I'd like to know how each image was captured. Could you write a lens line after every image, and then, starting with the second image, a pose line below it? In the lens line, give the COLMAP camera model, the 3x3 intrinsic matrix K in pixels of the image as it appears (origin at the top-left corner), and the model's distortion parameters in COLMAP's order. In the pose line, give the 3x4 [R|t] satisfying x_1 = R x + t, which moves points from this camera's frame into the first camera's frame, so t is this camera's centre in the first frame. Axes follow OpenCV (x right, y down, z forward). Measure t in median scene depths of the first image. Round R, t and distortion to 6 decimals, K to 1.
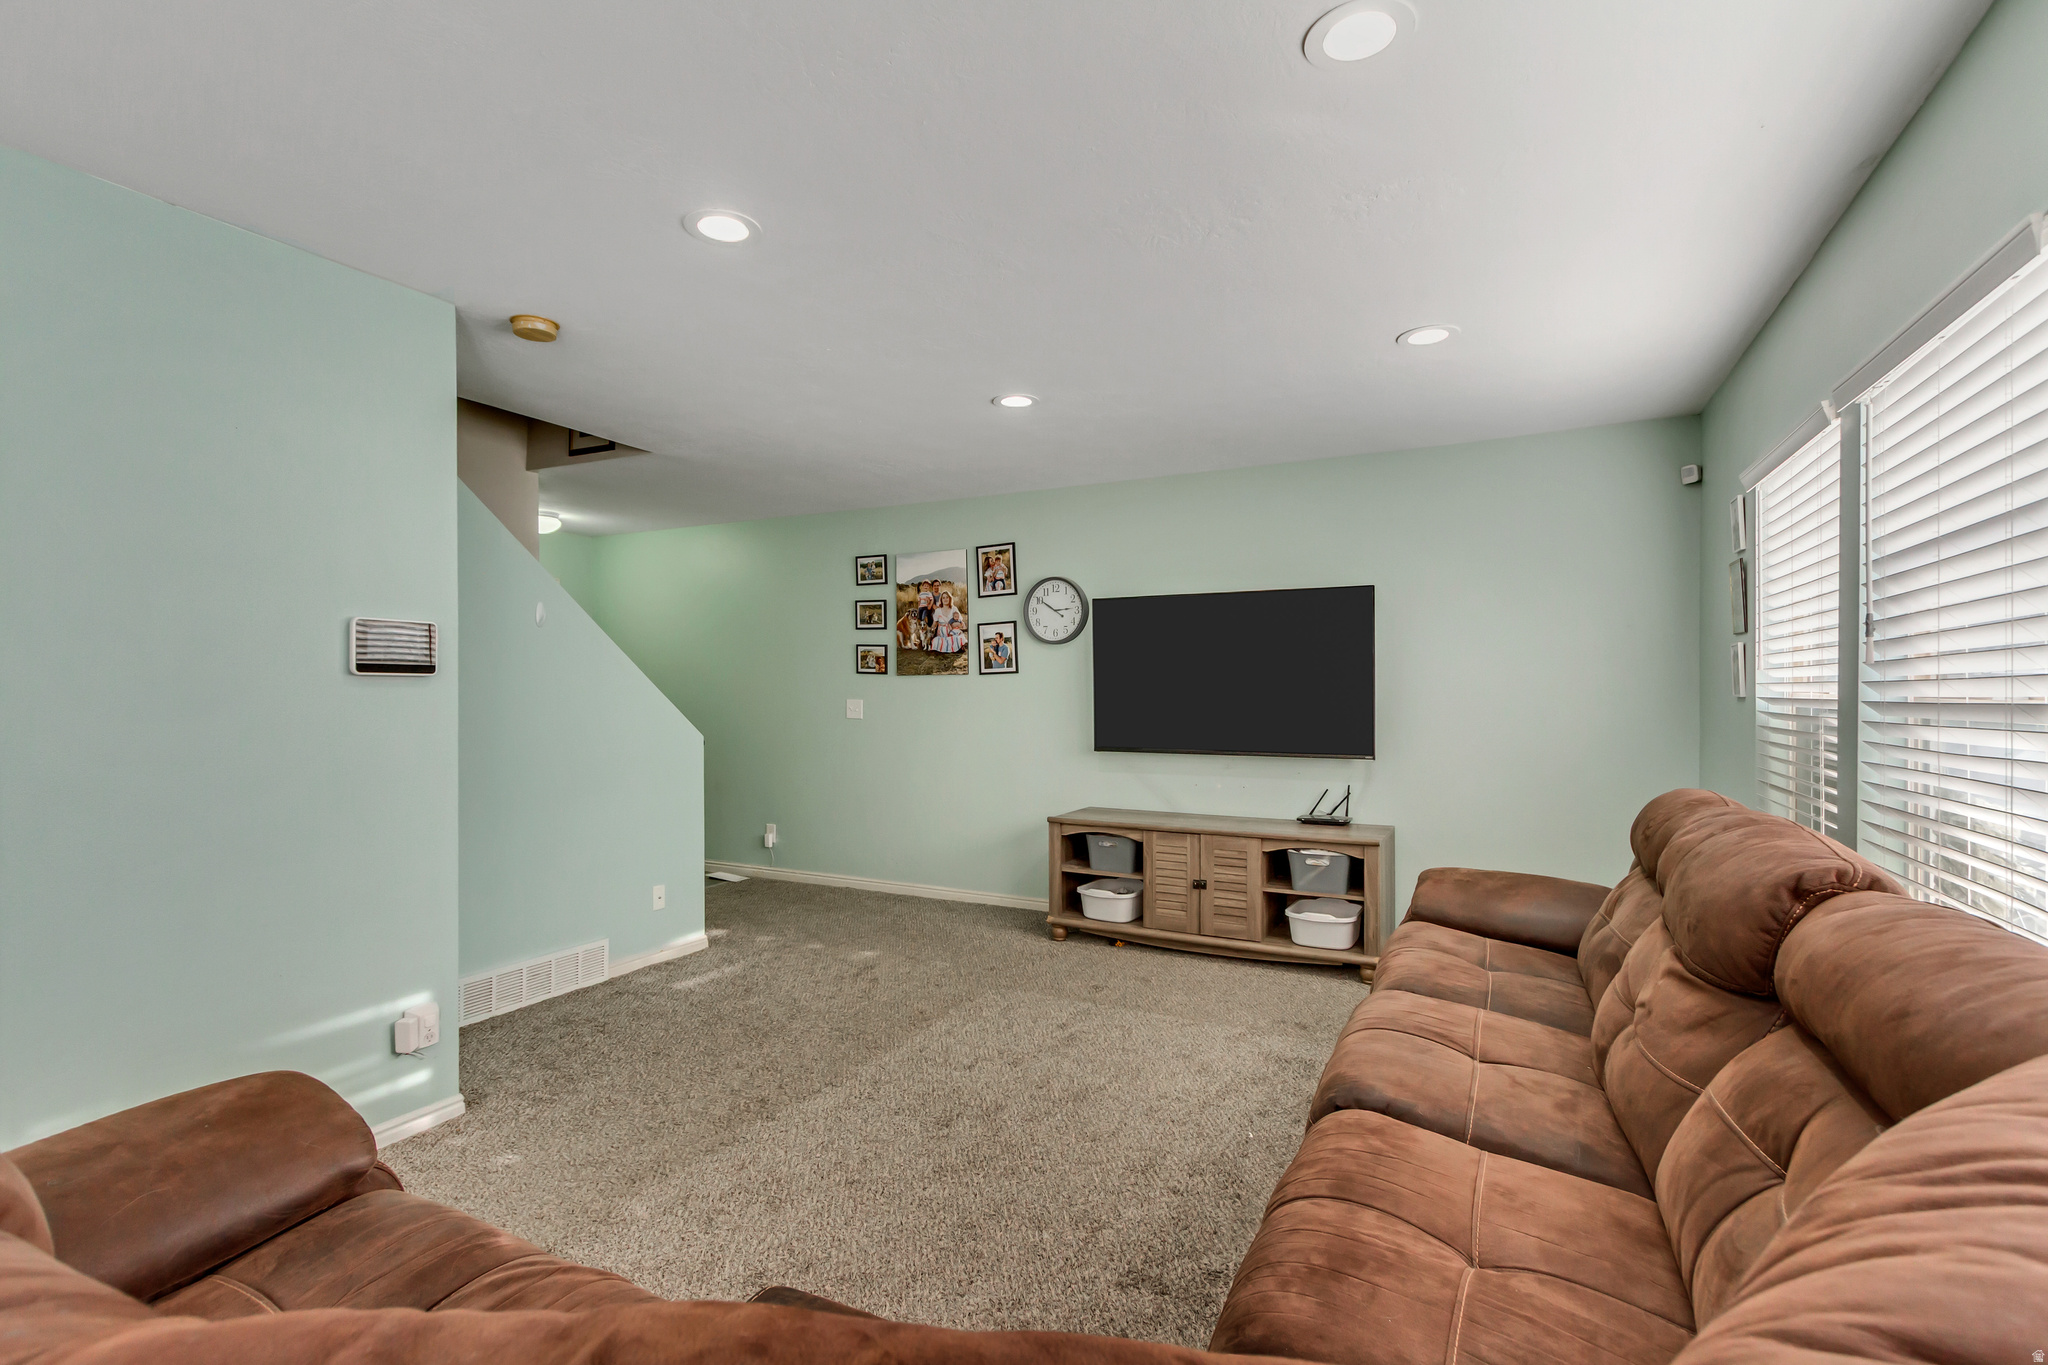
lens RADIAL K [[950.0, 0, 1021.5], [0, 950.0, 693.1], [0, 0, 1]] dist [0.007268, -0.002753]
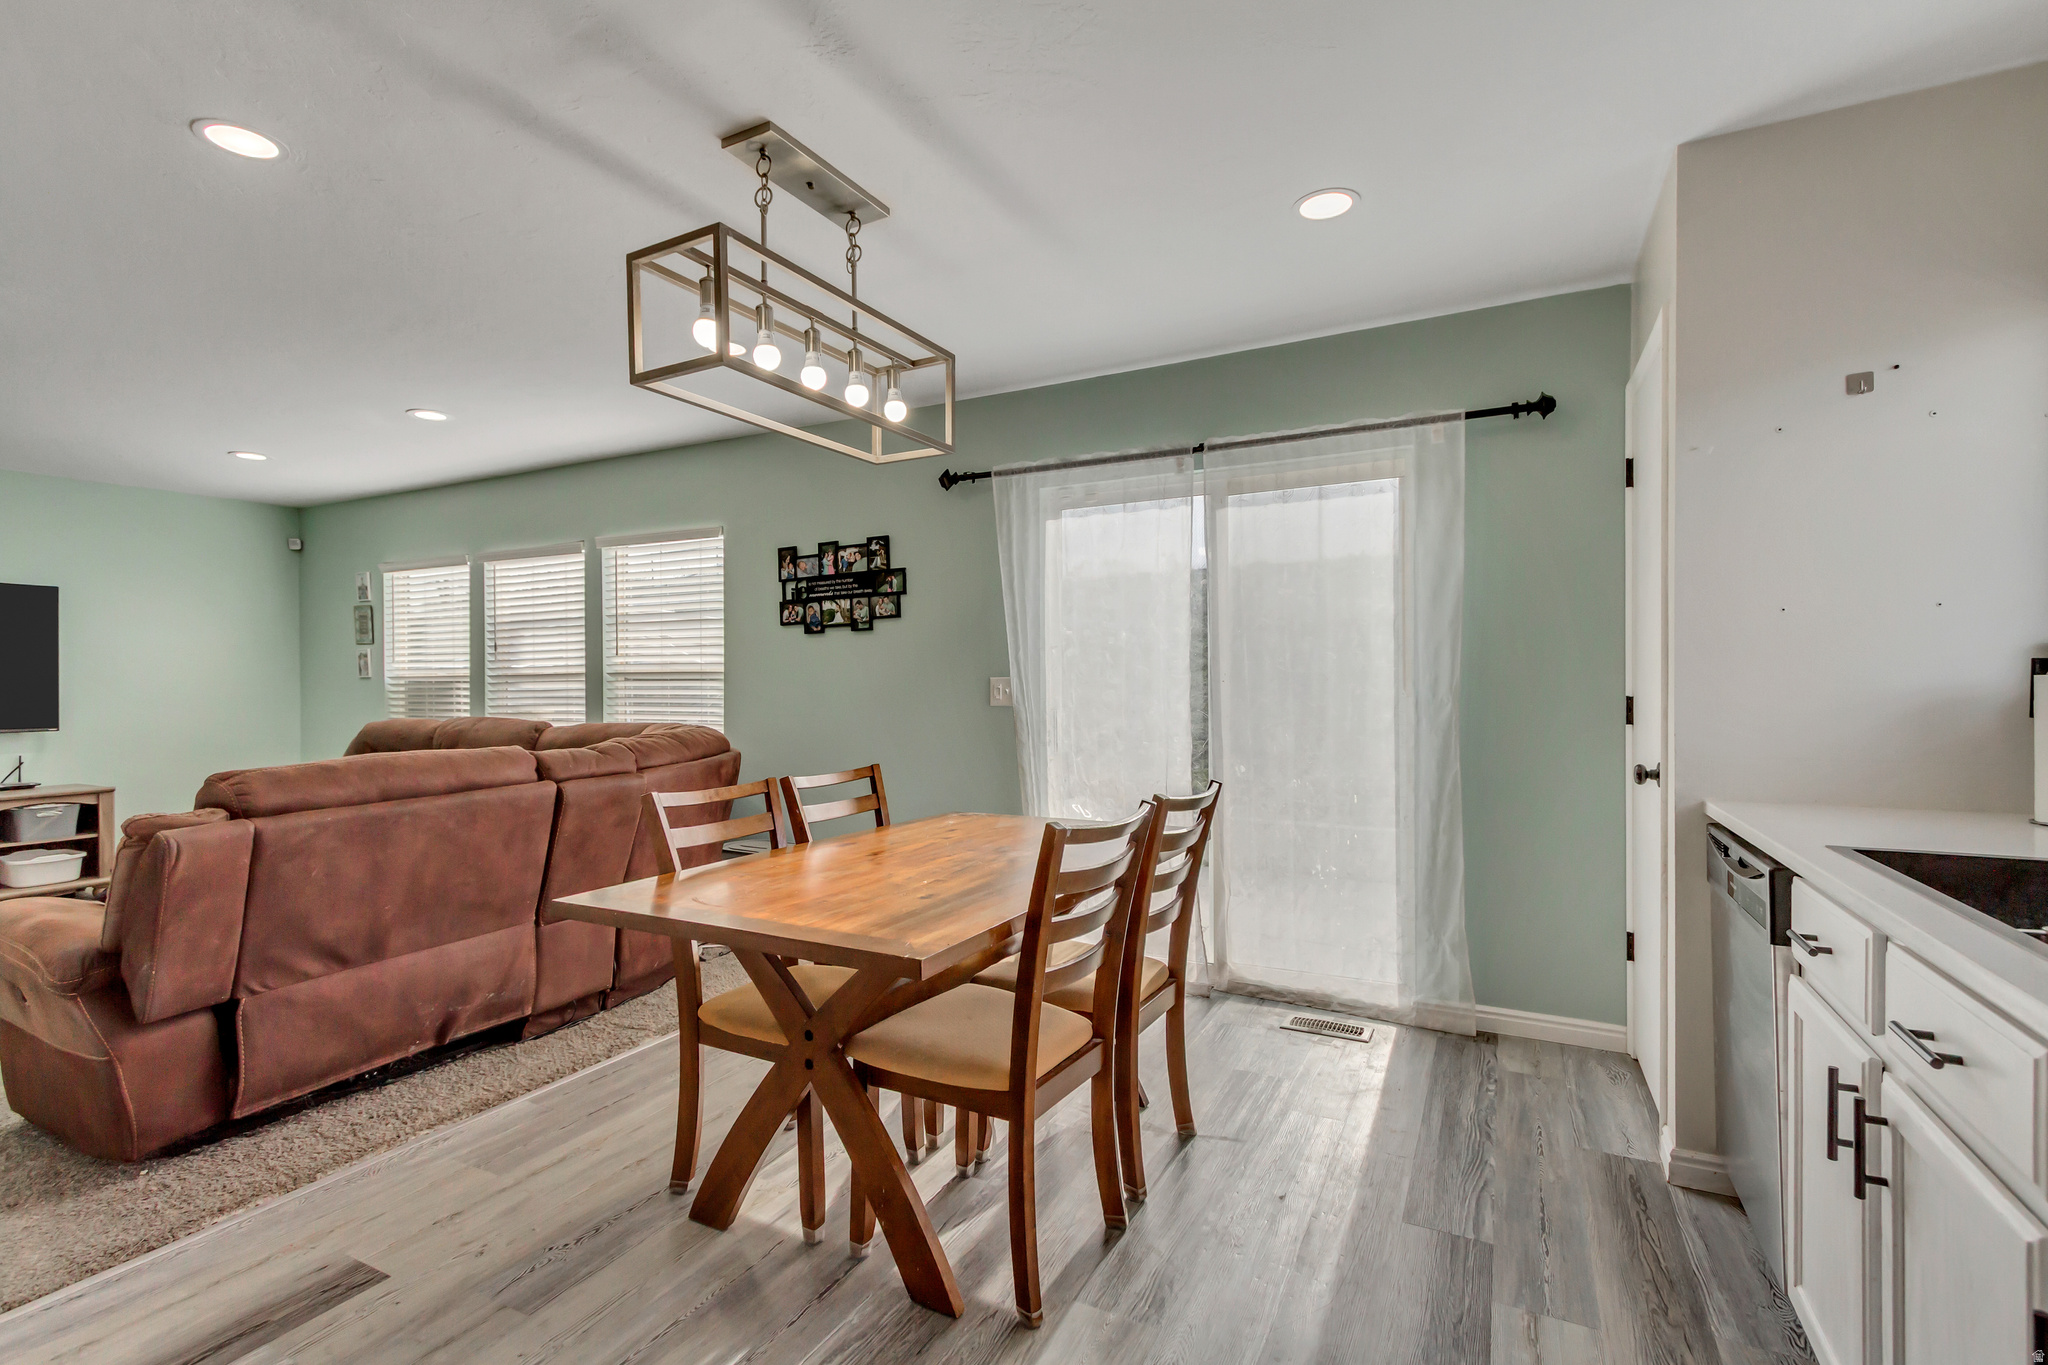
lens RADIAL K [[950.0, 0, 1012.8], [0, 950.0, 690.2], [0, 0, 1]] dist [0.007268, -0.002753]
pose [[0.021369, -0.004331, 0.999762, -0.982160], [0.010315, 0.999938, 0.004111, 0.030666], [-0.999718, 0.010225, 0.021412, -0.292537]]
